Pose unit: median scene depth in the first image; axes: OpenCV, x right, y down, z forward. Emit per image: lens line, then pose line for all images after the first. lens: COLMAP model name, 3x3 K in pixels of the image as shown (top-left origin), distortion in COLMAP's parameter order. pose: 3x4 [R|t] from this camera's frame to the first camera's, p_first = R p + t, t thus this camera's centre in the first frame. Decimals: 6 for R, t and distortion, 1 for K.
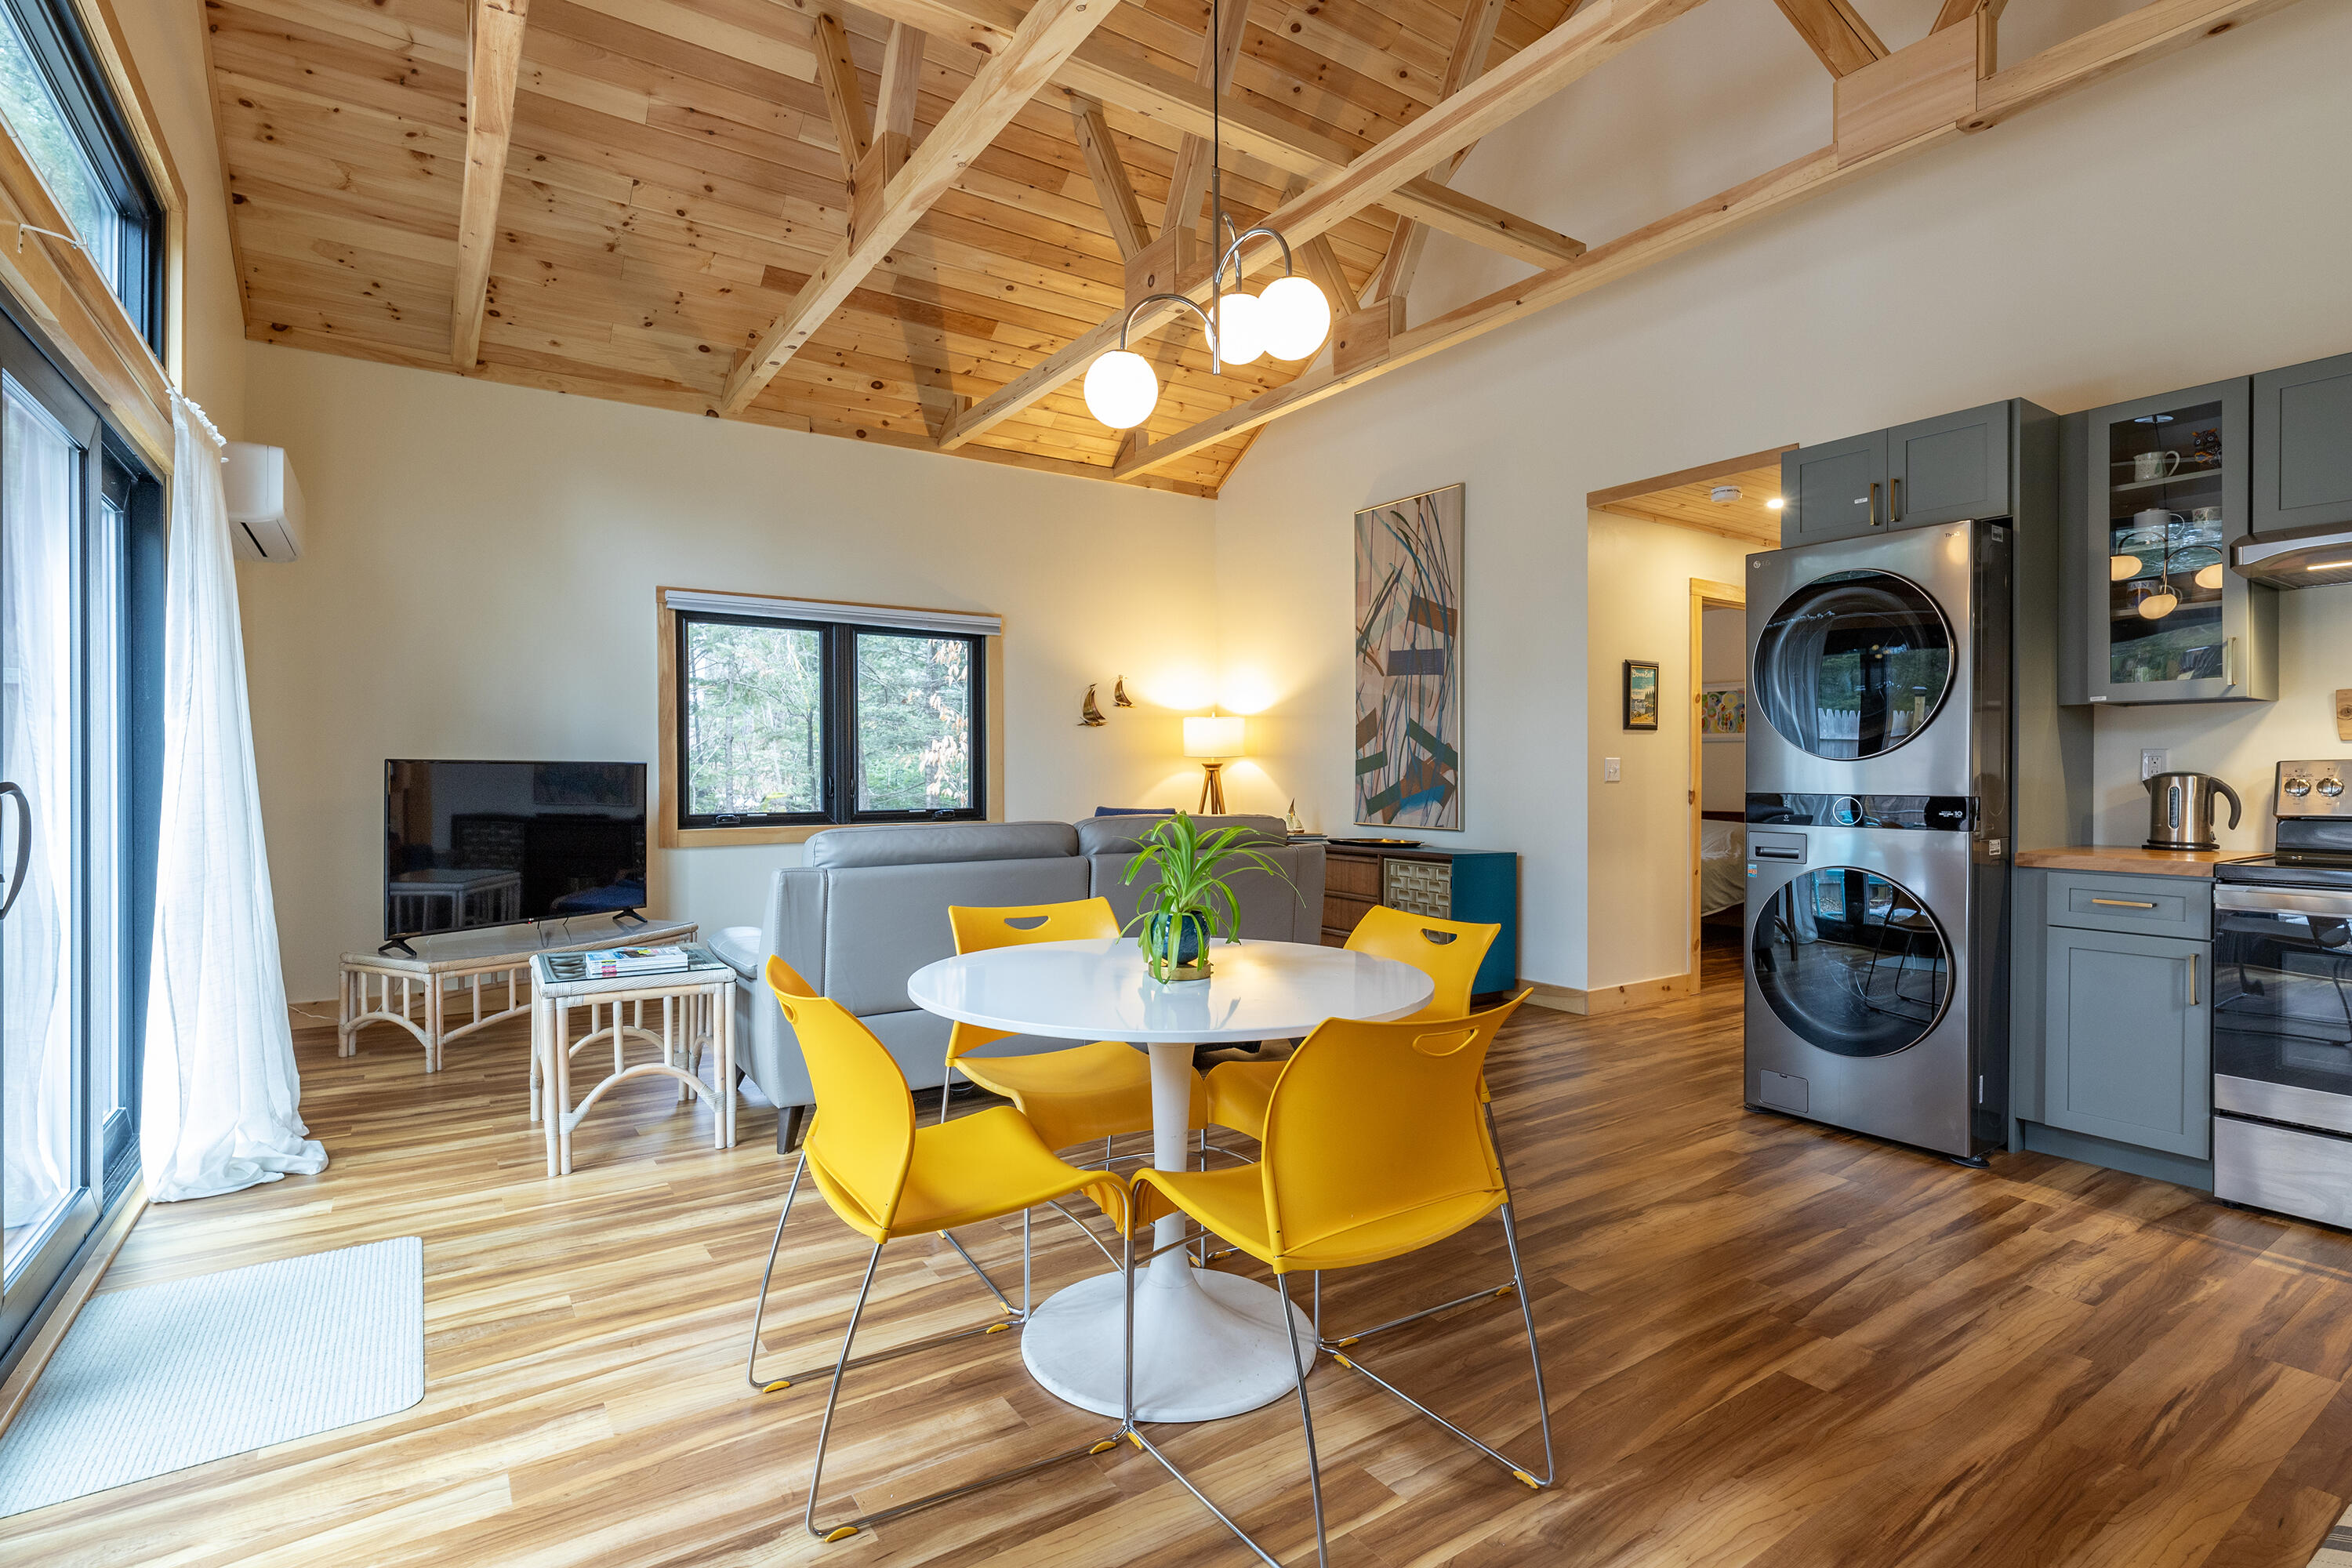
lens RADIAL K [[1123.0, 0, 1188.7], [0, 1123.0, 779.9], [0, 0, 1]] dist [-0.001154, -0.001804]
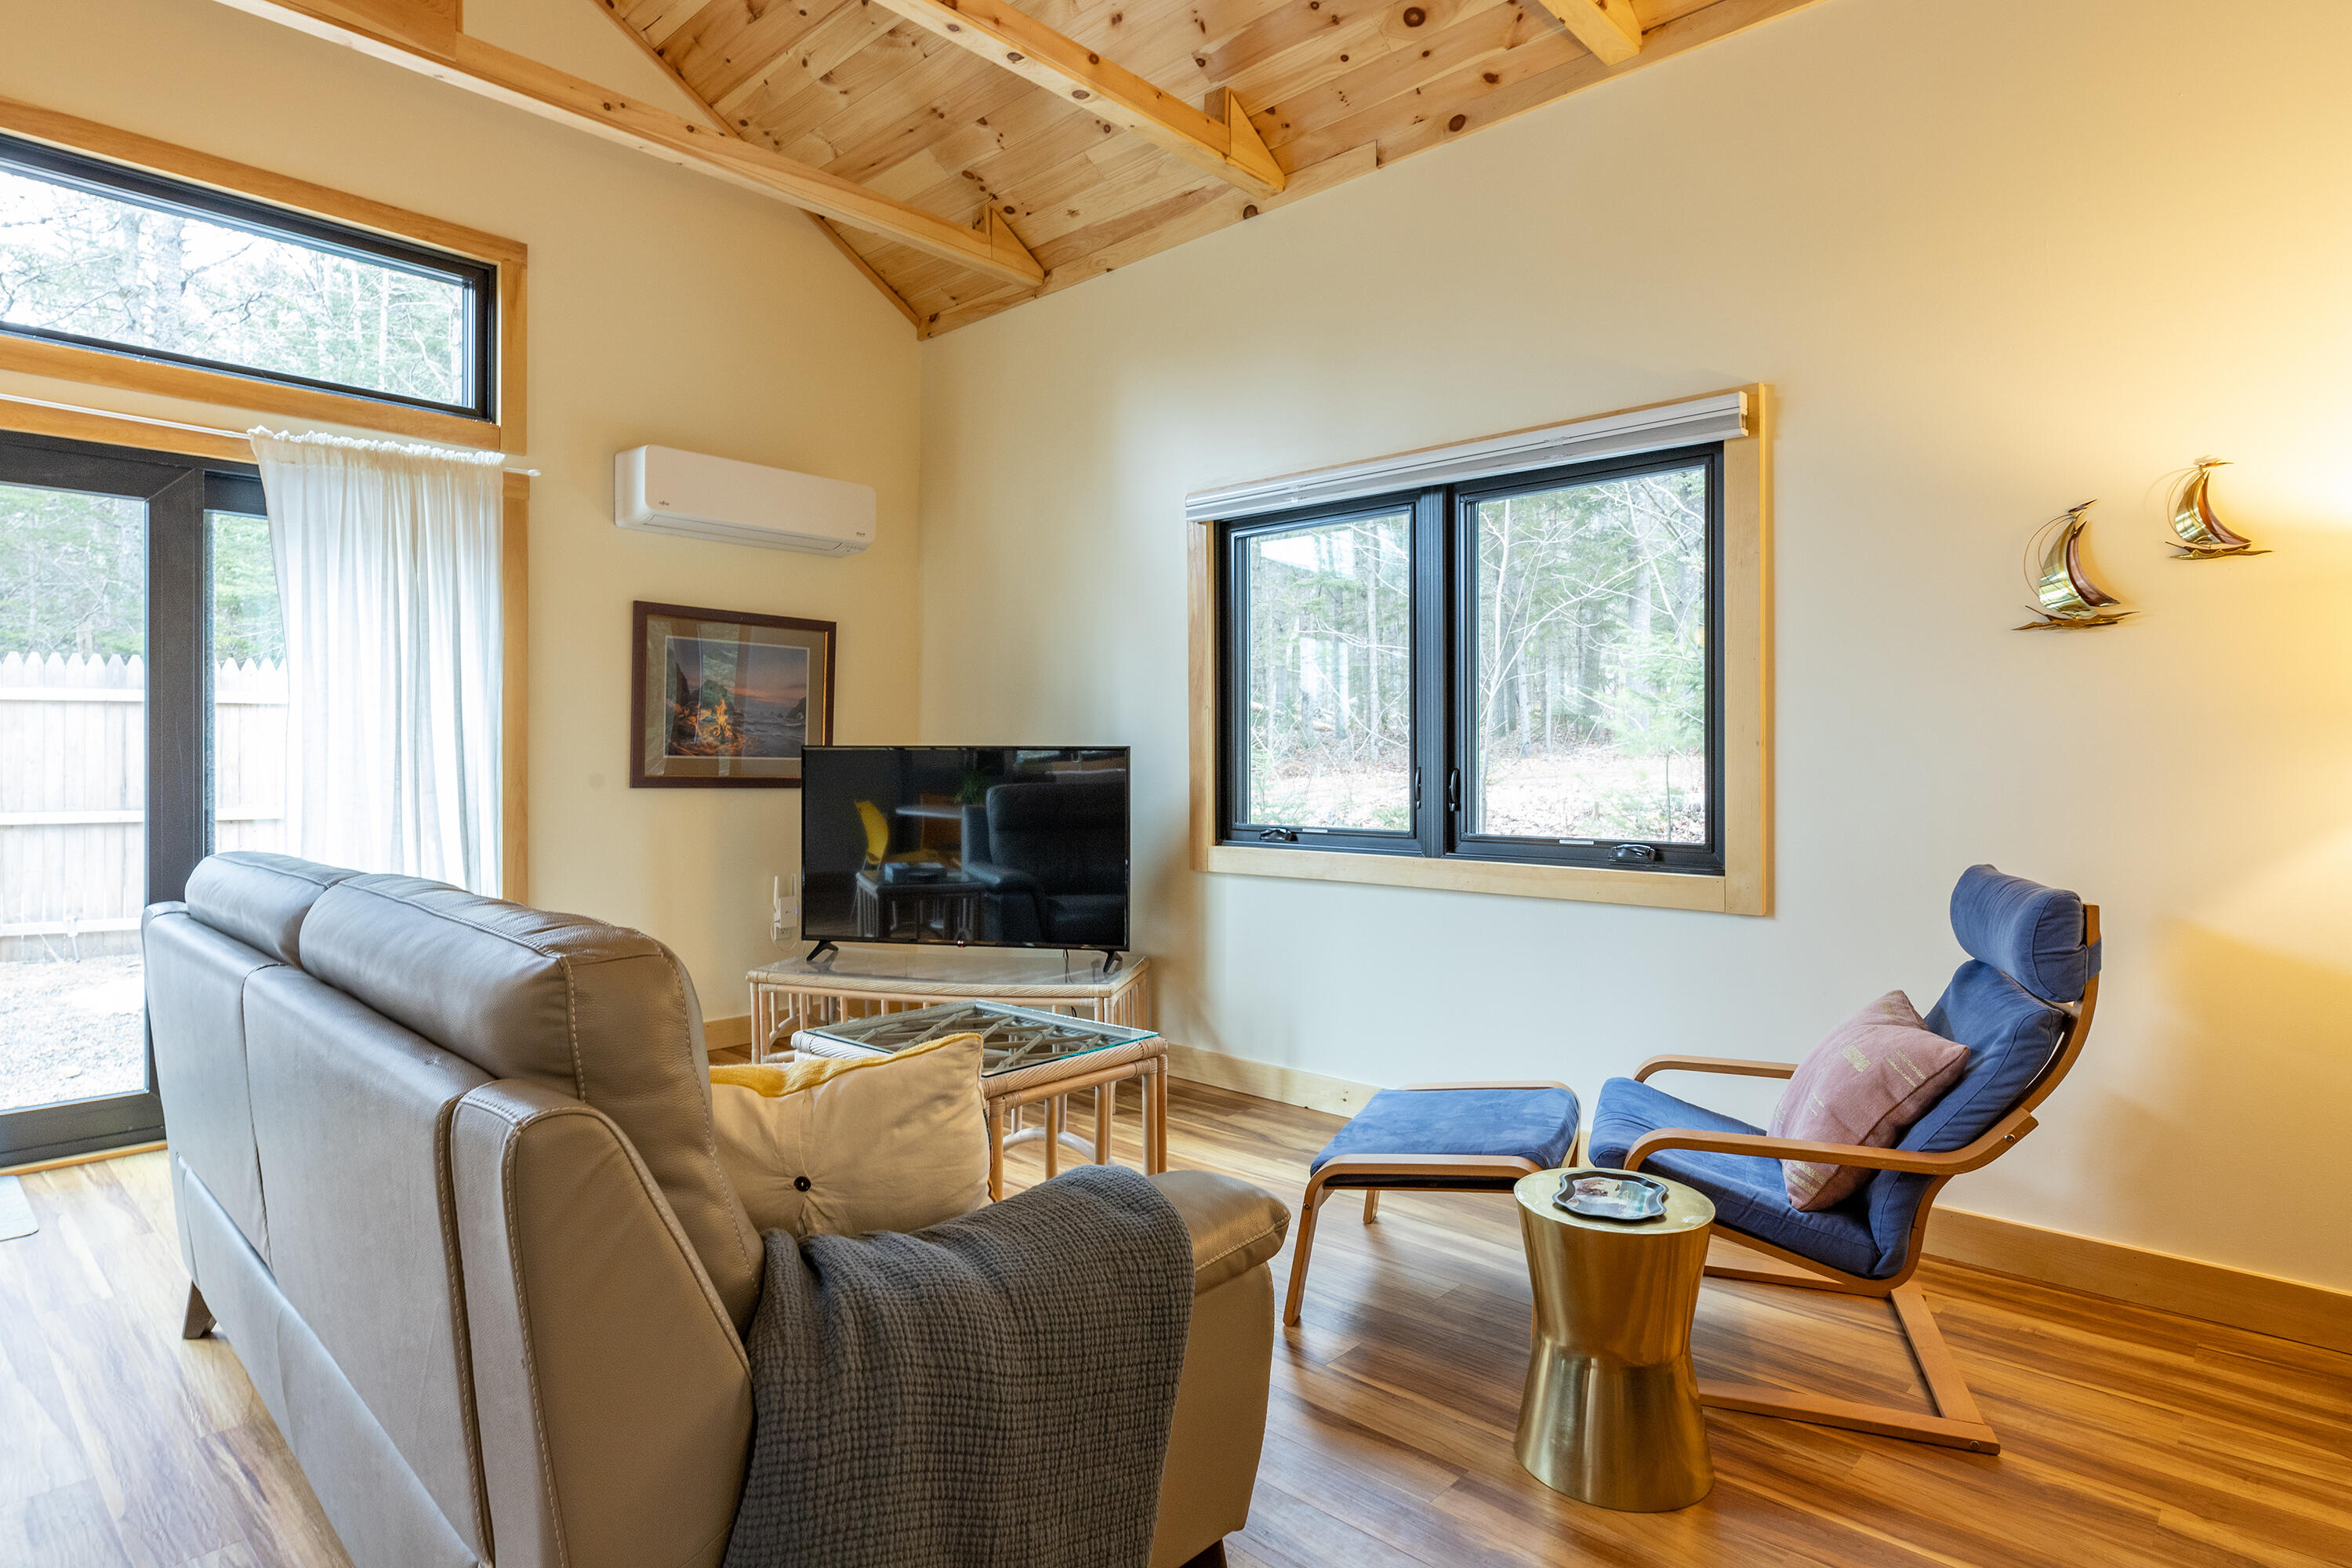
lens RADIAL K [[1243.6, 0, 1181.4], [0, 1243.6, 773.9], [0, 0, 1]] dist [0.000175, 0.000272]
pose [[0.217767, 0.011887, -0.975928, 0.312372], [-0.007926, 0.999914, 0.010410, -0.008039], [0.975969, 0.005468, 0.217842, 0.912466]]
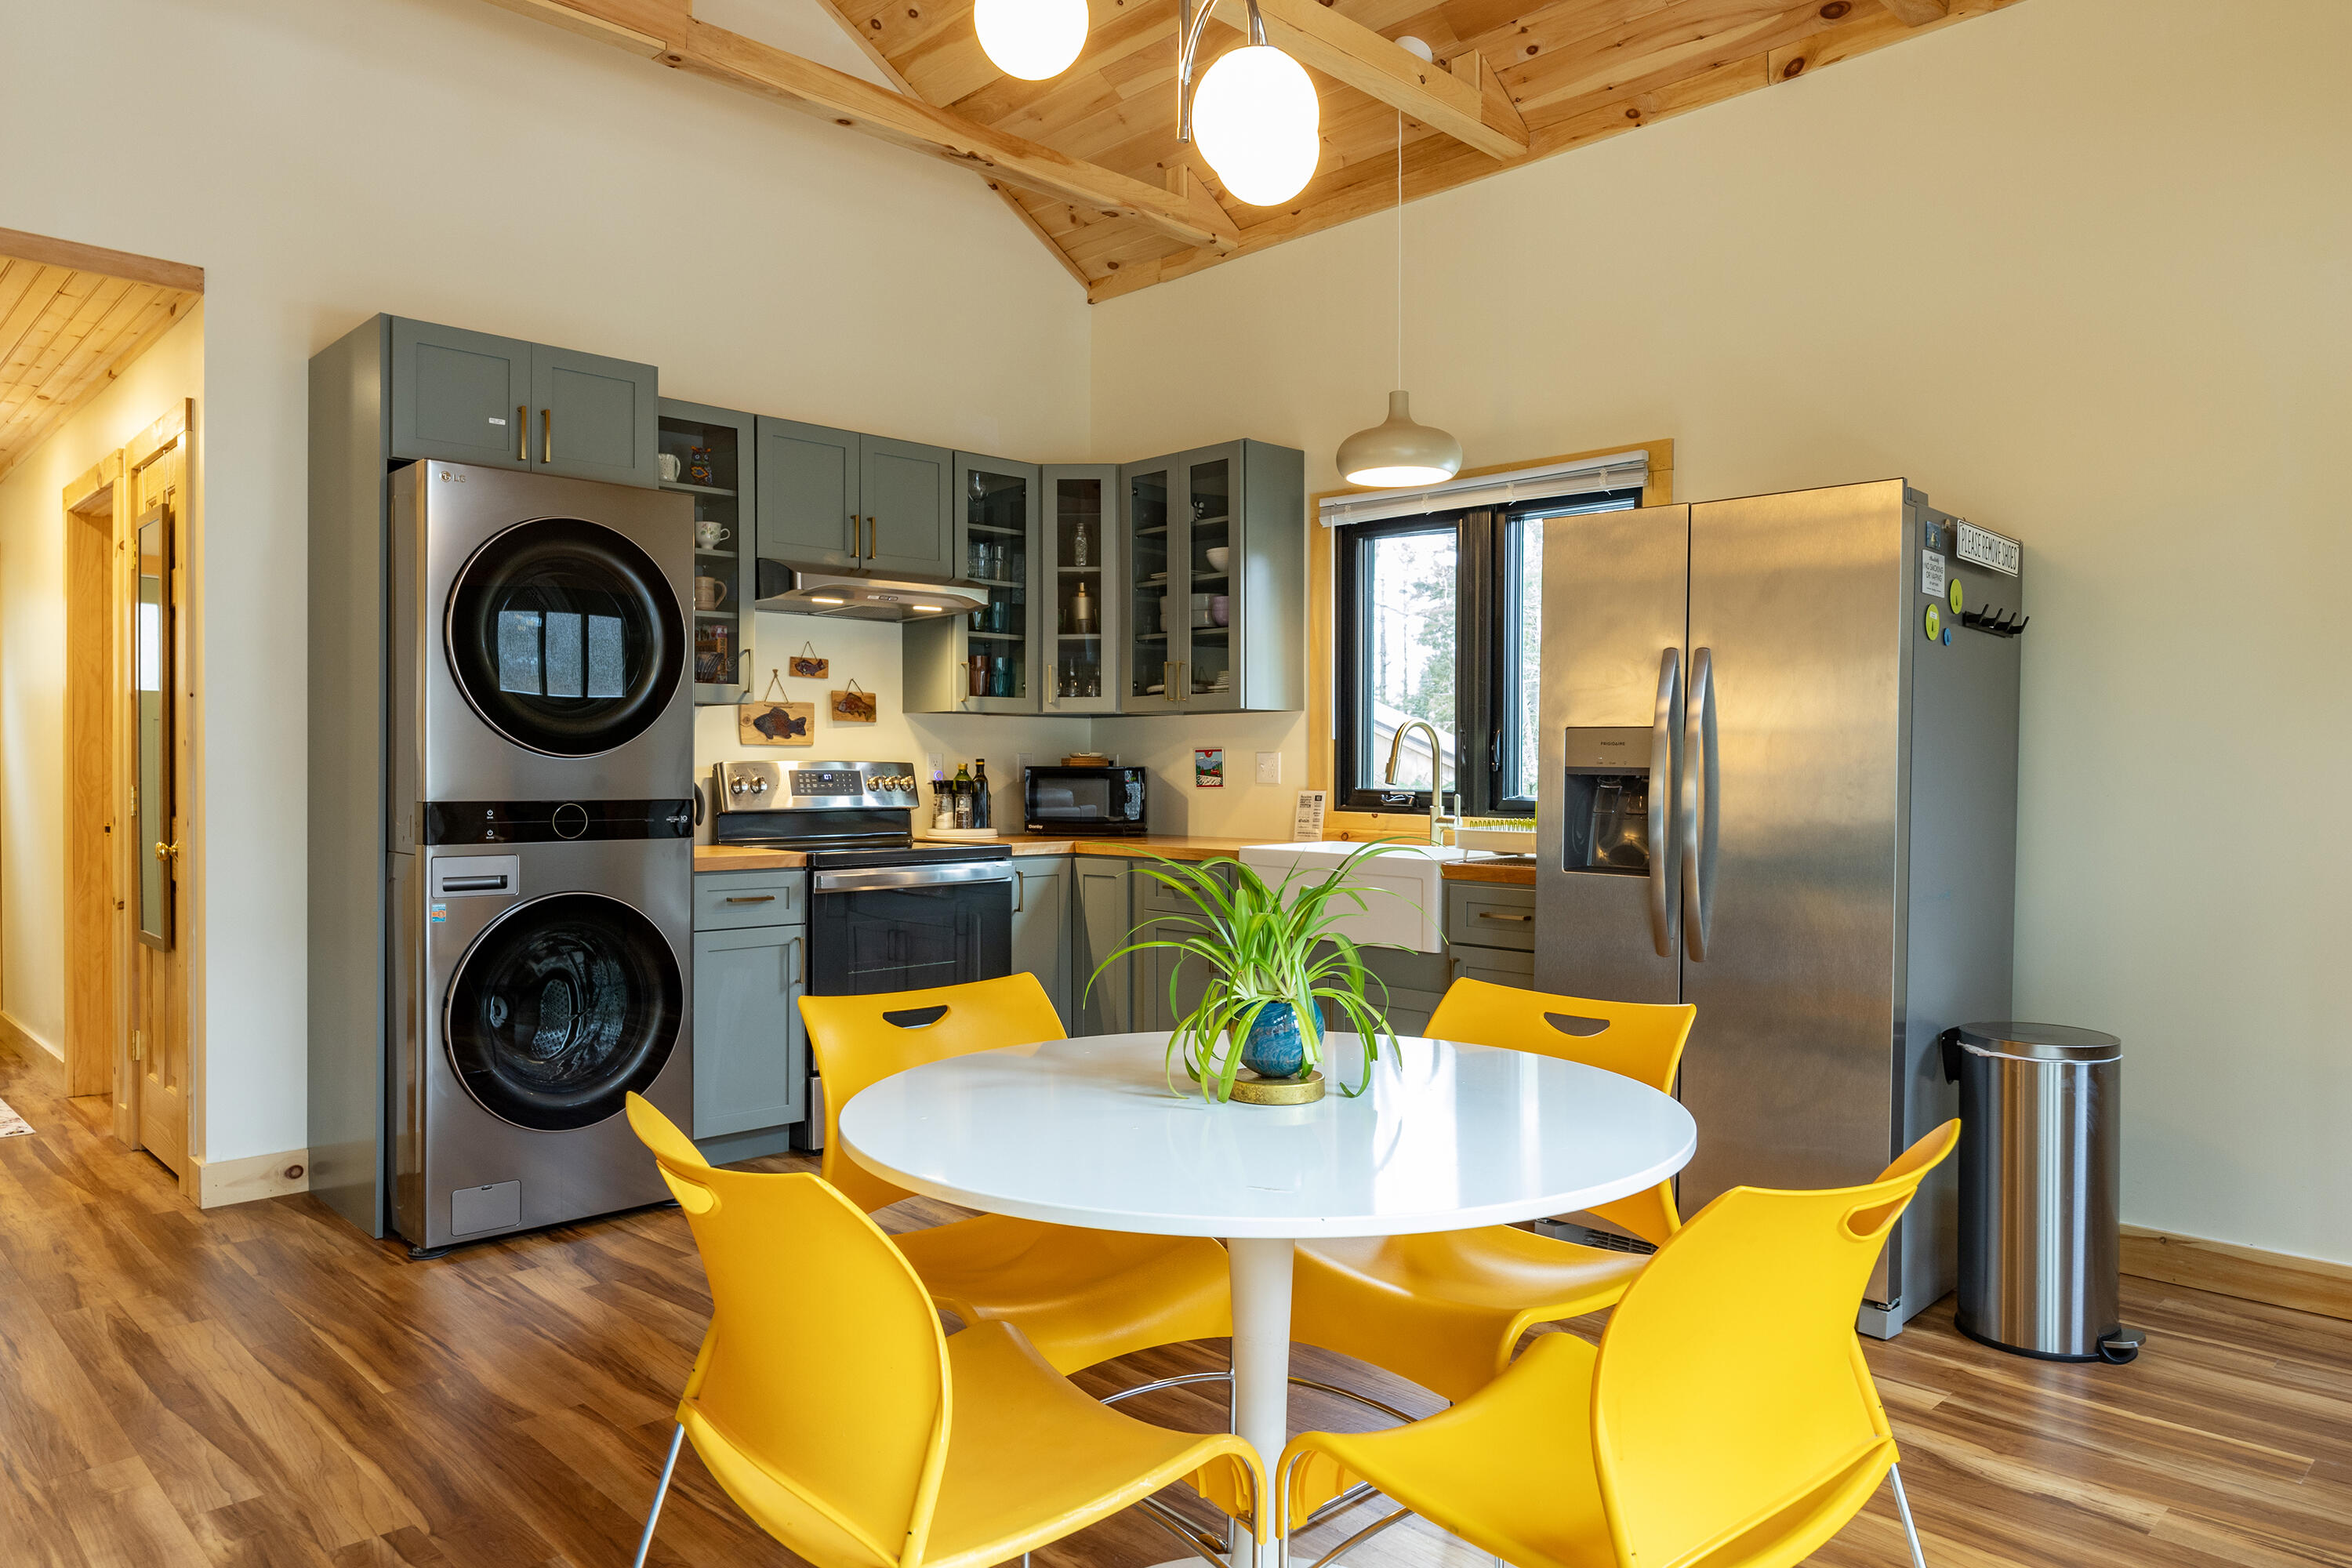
lens RADIAL K [[1512.0, 0, 1154.7], [0, 1512.0, 782.0], [0, 0, 1]] dist [-0.002228, -0.003892]
pose [[-0.161117, -0.007060, 0.986910, -0.361989], [0.004840, 0.999957, 0.007944, -0.004414], [-0.986924, 0.006056, -0.161075, 0.517487]]
